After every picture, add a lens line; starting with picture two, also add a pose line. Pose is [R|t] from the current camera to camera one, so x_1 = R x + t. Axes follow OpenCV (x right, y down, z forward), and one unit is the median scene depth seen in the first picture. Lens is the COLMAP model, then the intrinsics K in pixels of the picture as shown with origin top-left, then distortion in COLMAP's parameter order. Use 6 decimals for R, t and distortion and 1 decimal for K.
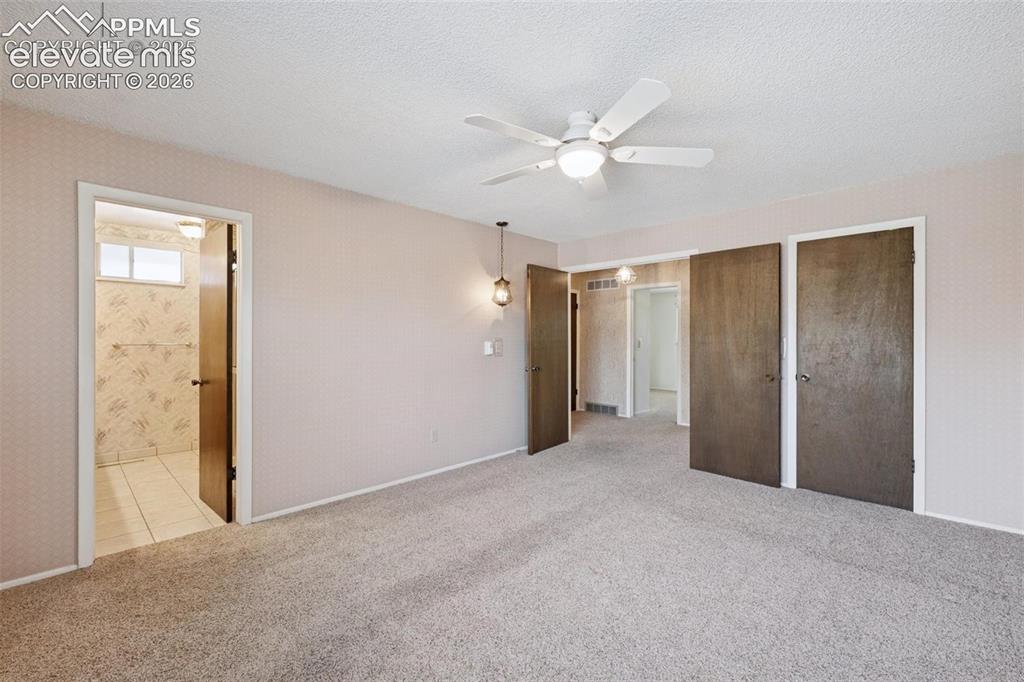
lens RADIAL K [[429.3, 0, 507.9], [0, 429.3, 339.1], [0, 0, 1]] dist [-0.002287, 0.000361]
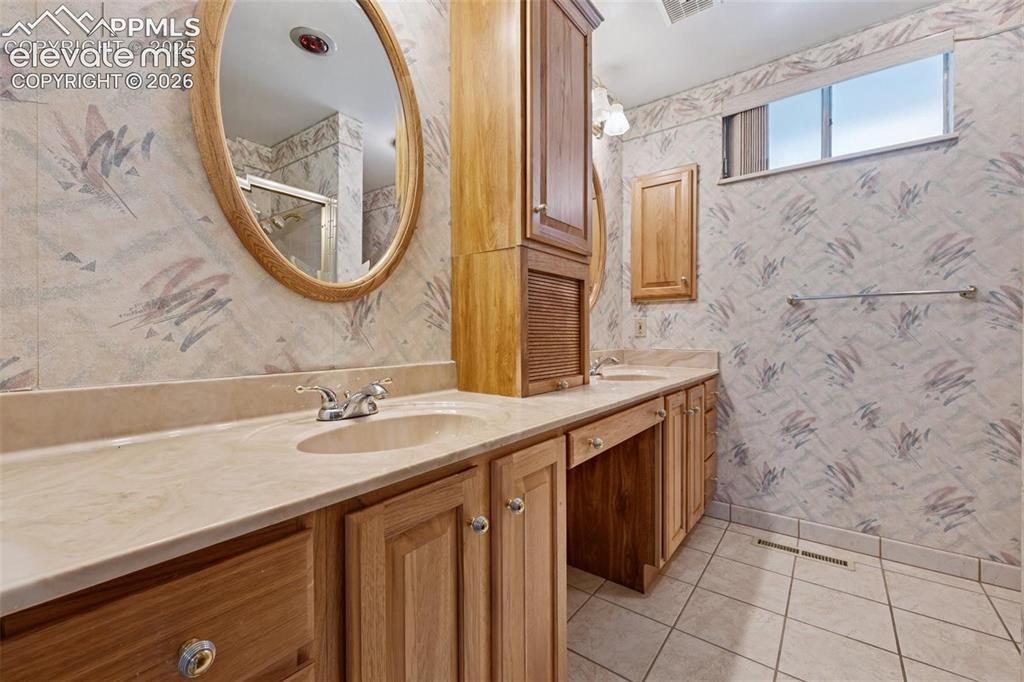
lens RADIAL K [[429.3, 0, 507.8], [0, 429.3, 338.2], [0, 0, 1]] dist [-0.002287, 0.000361]
pose [[0.101414, 0.001635, -0.994843, -0.441222], [0.001985, 0.999996, 0.001846, 0.053528], [0.994842, -0.002162, 0.101410, 0.598857]]
